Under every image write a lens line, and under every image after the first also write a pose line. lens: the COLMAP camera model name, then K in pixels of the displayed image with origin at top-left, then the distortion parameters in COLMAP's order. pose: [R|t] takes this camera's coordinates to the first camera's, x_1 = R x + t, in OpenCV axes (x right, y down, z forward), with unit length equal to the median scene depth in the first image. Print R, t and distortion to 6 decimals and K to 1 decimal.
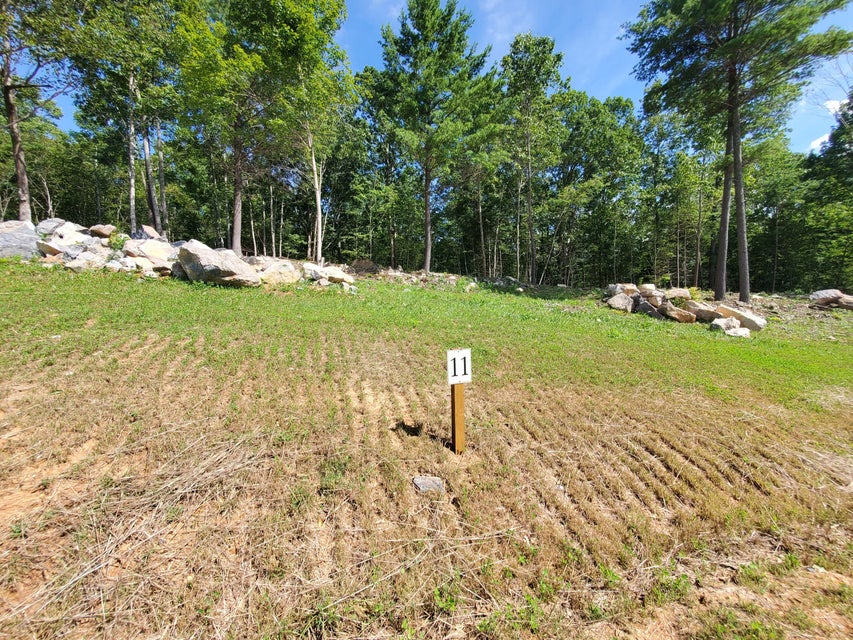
lens RADIAL K [[334.6, 0, 426.9], [0, 334.6, 316.5], [0, 0, 1]] dist [0.003739, -0.002071]
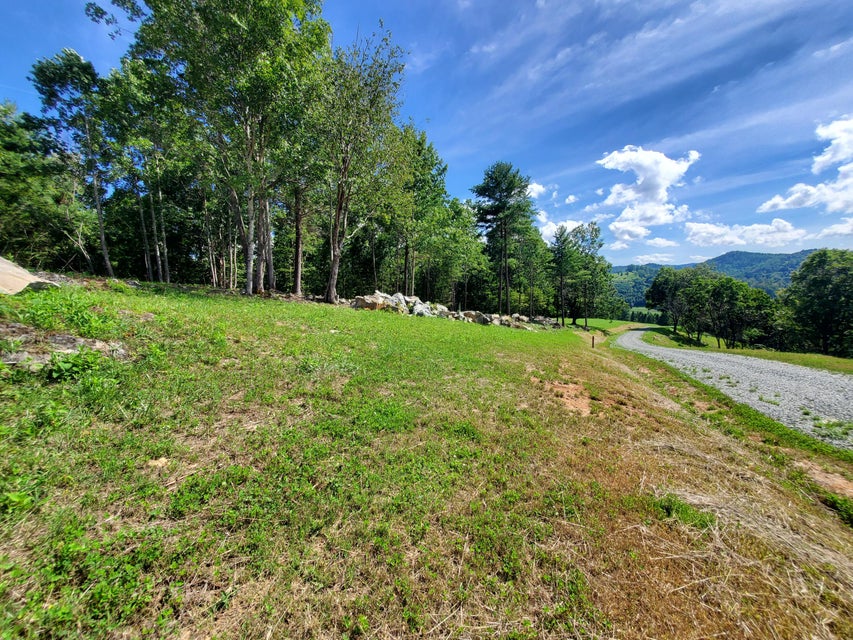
lens RADIAL K [[334.6, 0, 430.5], [0, 334.6, 318.9], [0, 0, 1]] dist [0.003739, -0.002071]
pose [[0.653393, -0.026647, 0.756549, -1.615037], [0.039597, 0.999215, 0.000997, -0.090471], [-0.755982, 0.029306, 0.653936, -0.260780]]
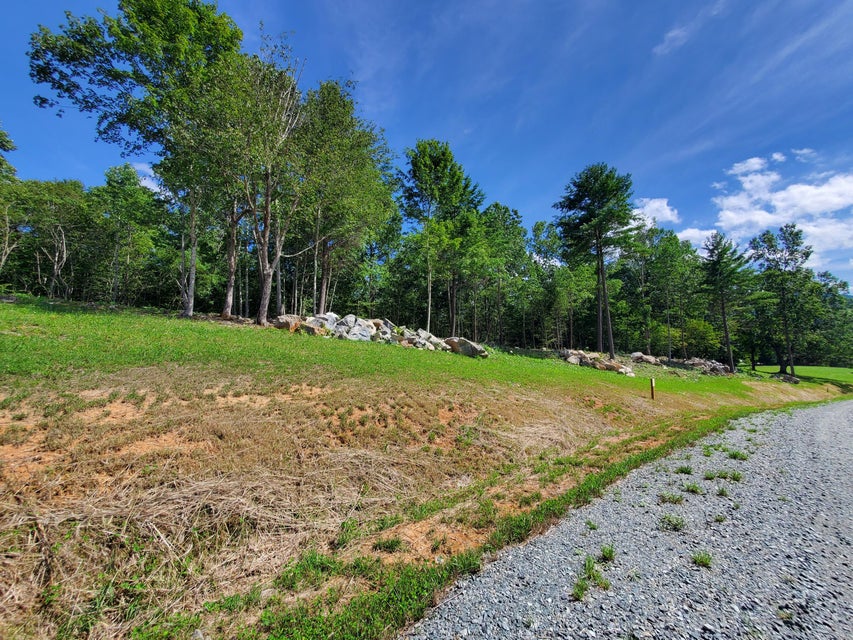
lens RADIAL K [[334.6, 0, 428.9], [0, 334.6, 319.7], [0, 0, 1]] dist [0.003739, -0.002071]
pose [[0.922449, 0.043171, 0.383698, -0.931120], [0.008885, 0.991093, -0.132874, -0.025551], [-0.386016, 0.125978, 0.913849, -0.466207]]
